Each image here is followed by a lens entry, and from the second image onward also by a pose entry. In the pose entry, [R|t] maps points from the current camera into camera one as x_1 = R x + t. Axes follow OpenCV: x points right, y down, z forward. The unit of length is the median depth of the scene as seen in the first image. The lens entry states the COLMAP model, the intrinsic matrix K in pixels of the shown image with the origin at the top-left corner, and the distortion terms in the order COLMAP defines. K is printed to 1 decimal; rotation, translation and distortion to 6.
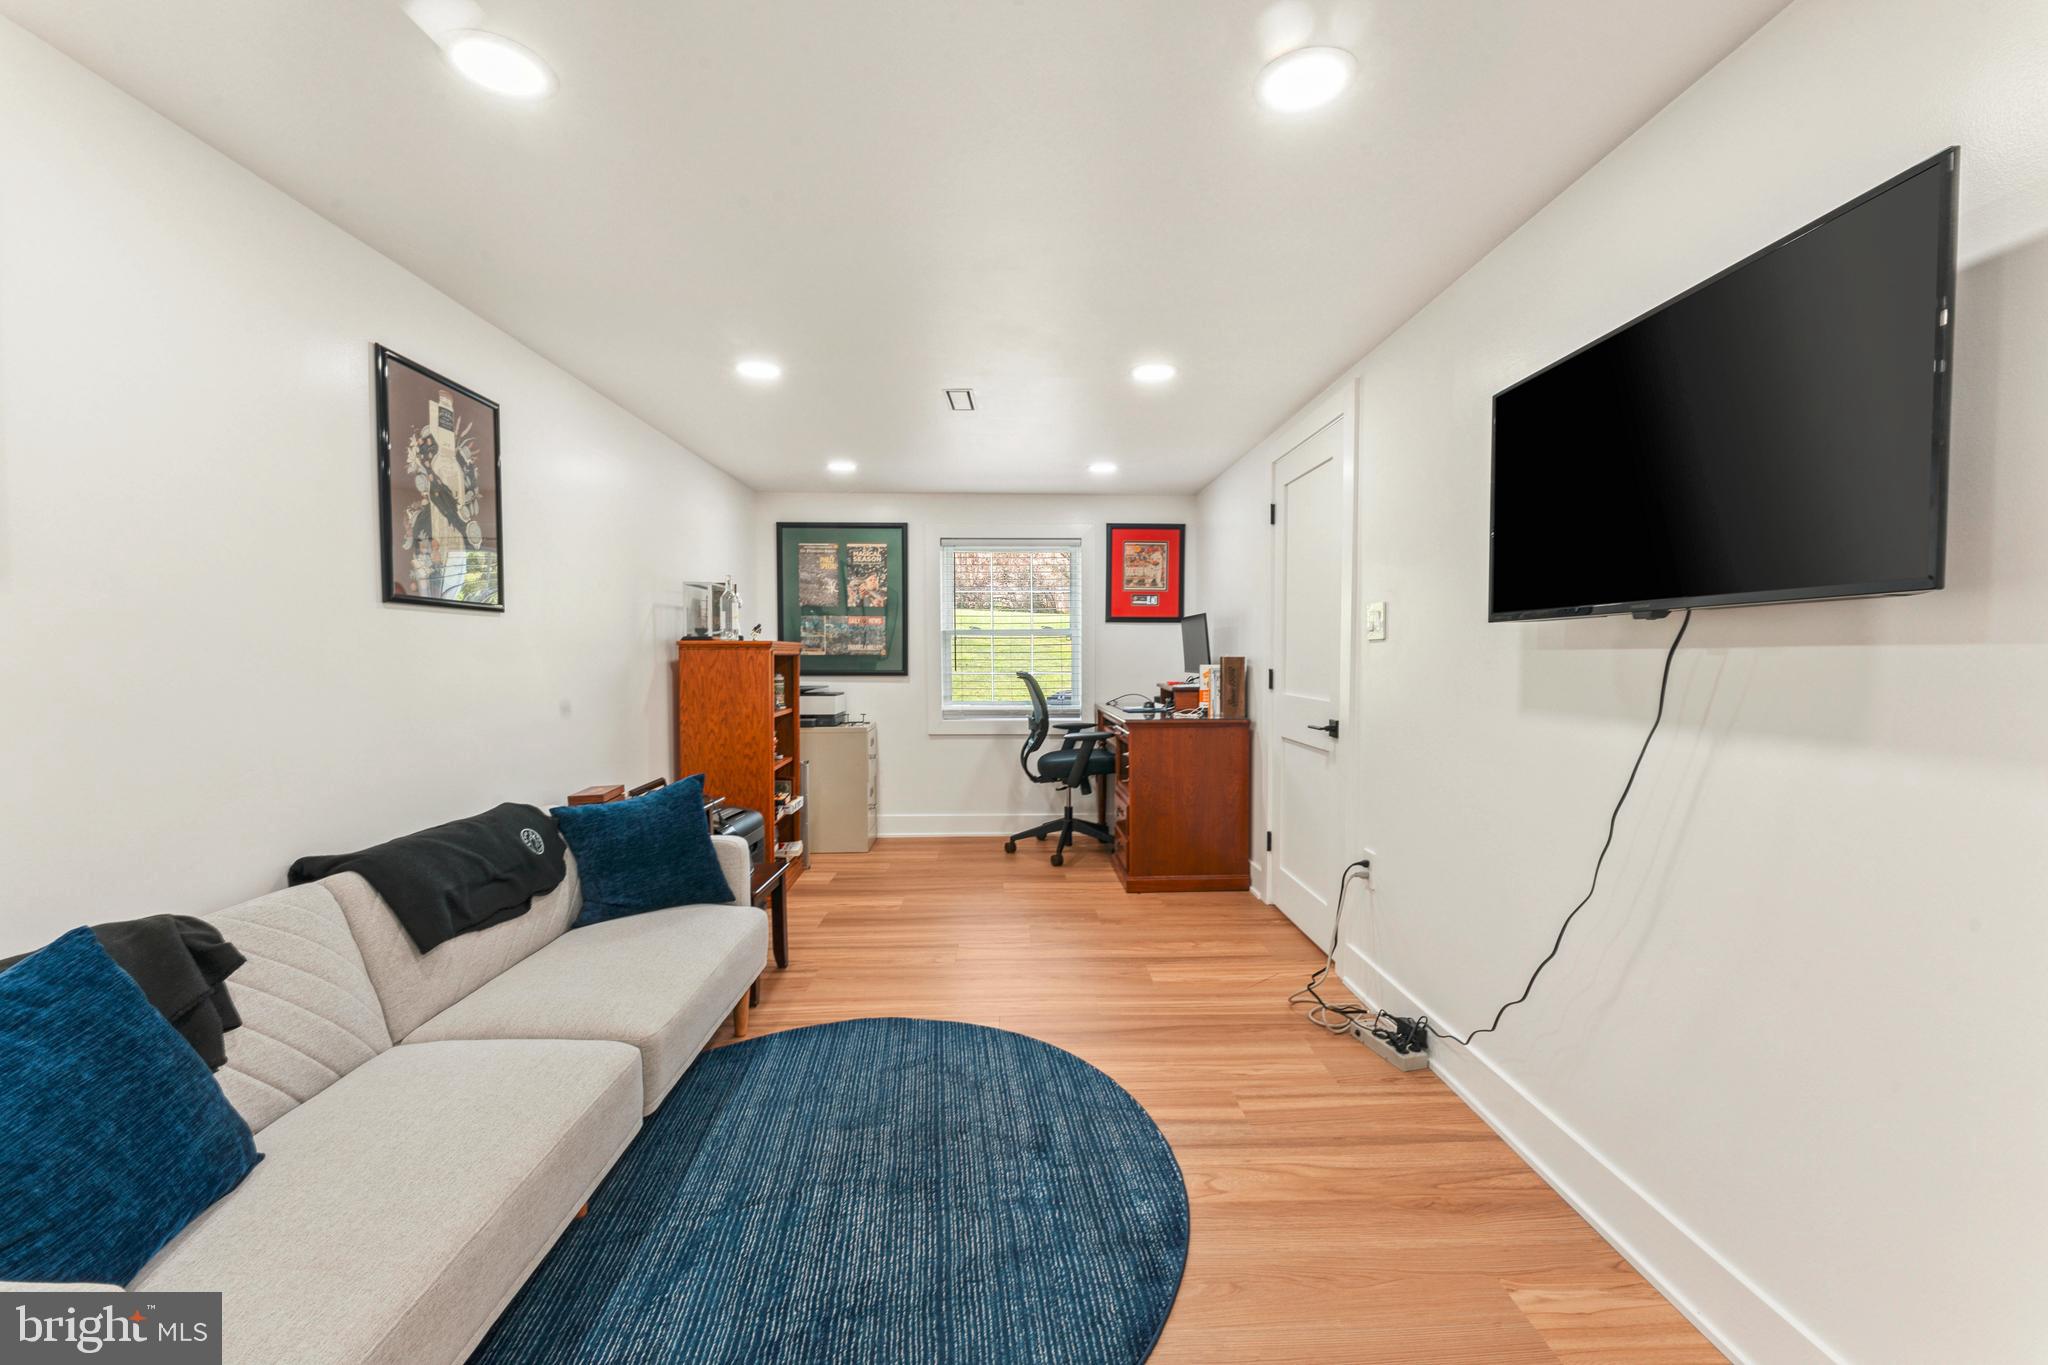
lens RADIAL K [[809.3, 0, 1028.8], [0, 809.3, 683.0], [0, 0, 1]] dist [0.000814, 0.000230]
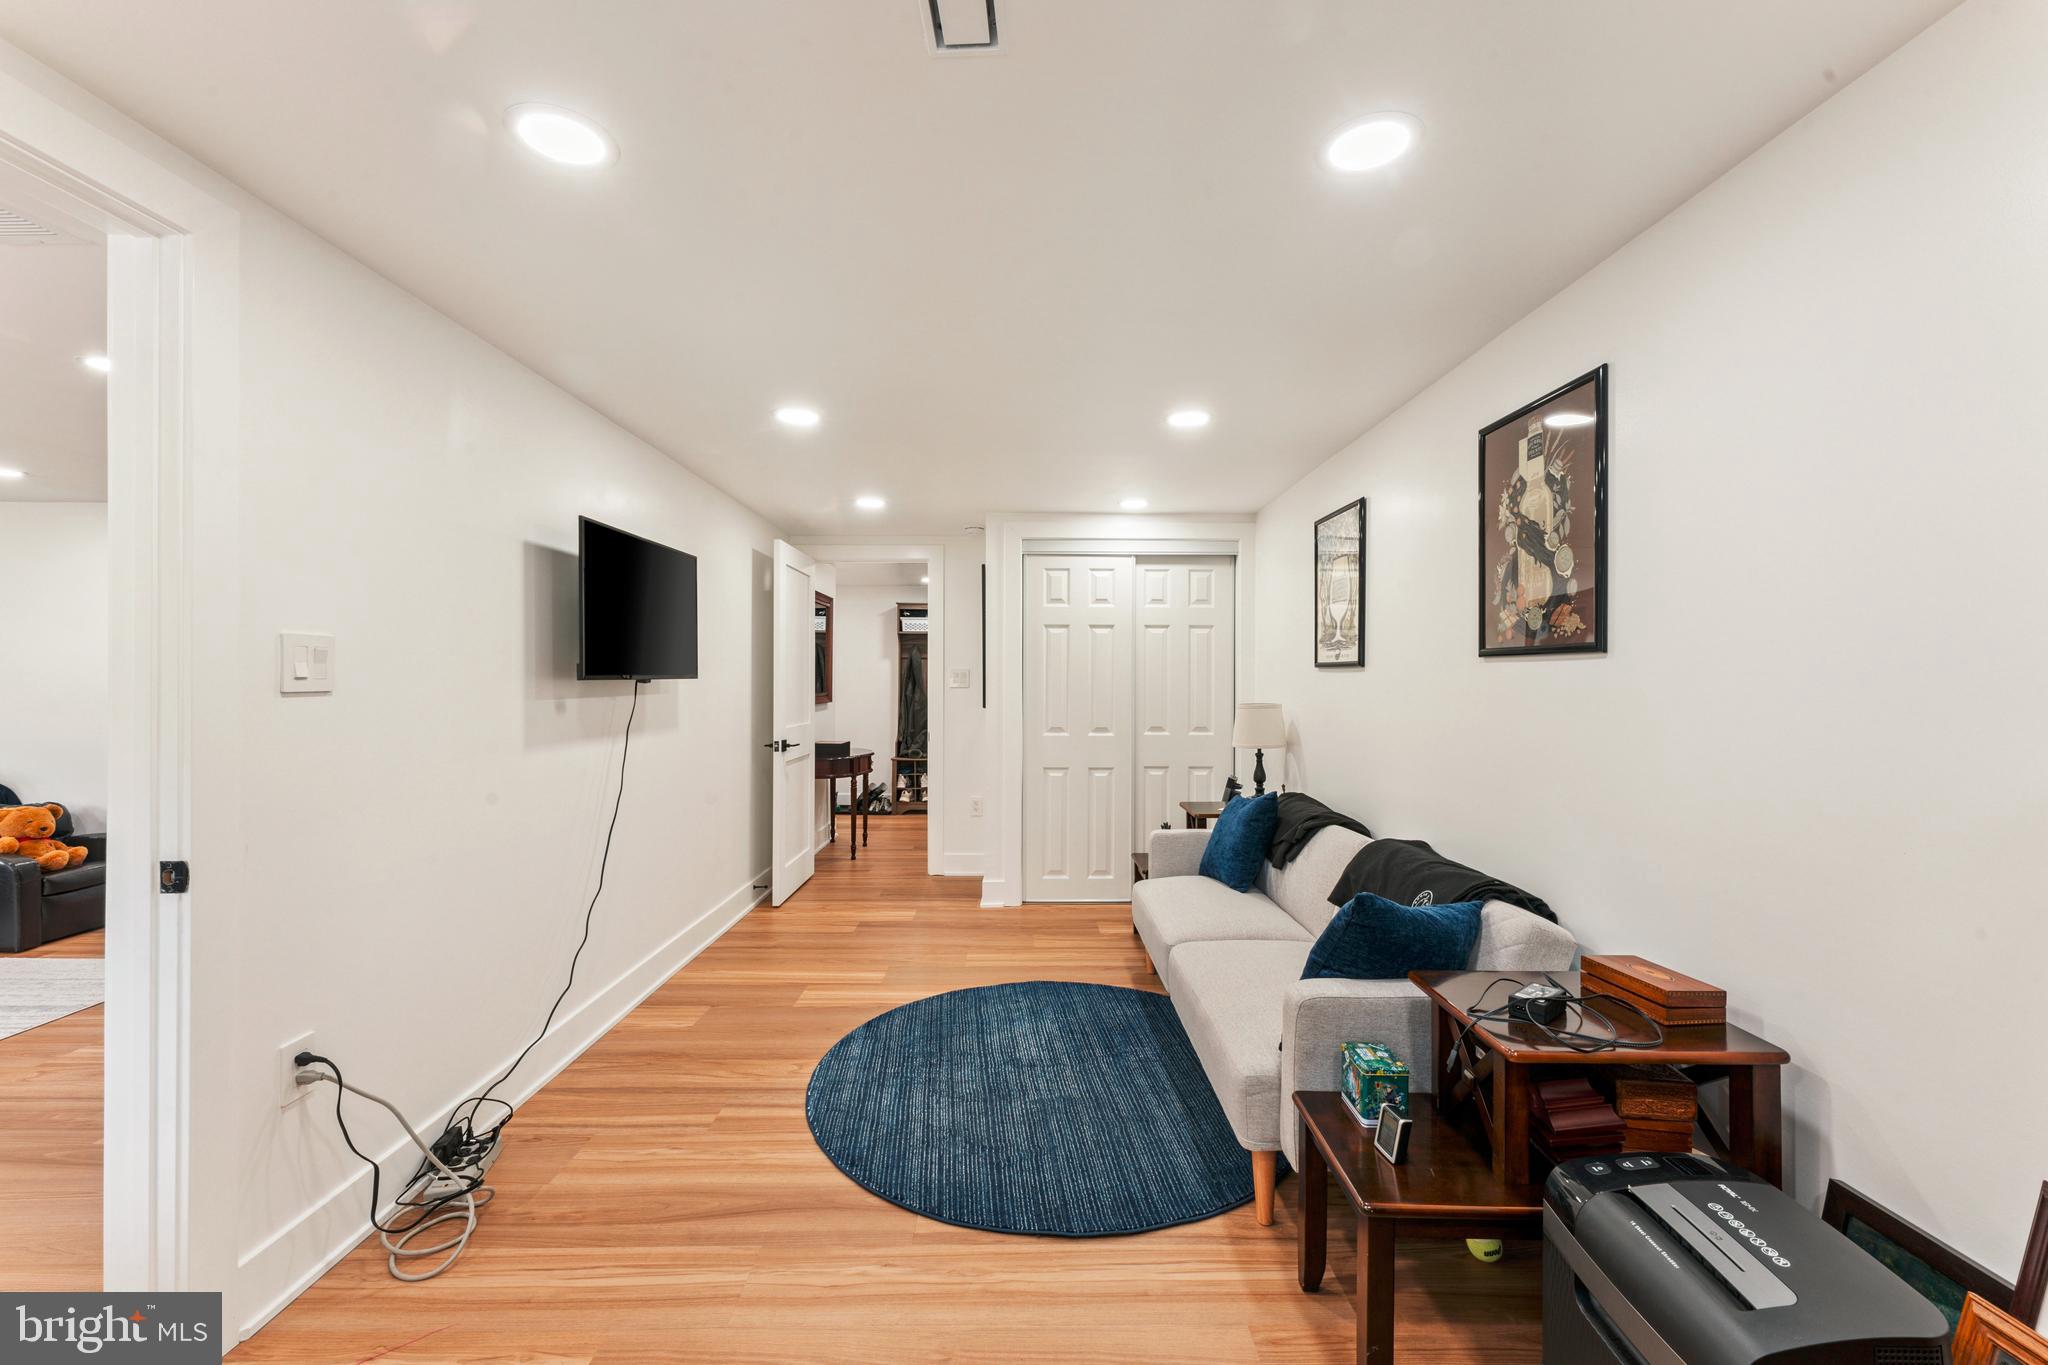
lens RADIAL K [[809.3, 0, 1028.8], [0, 809.3, 683.0], [0, 0, 1]] dist [0.000814, 0.000230]
pose [[-0.999855, 0.001988, 0.016921, -0.173416], [0.002689, 0.999136, 0.041479, -0.103732], [-0.016824, 0.041519, -0.998996, 1.969127]]
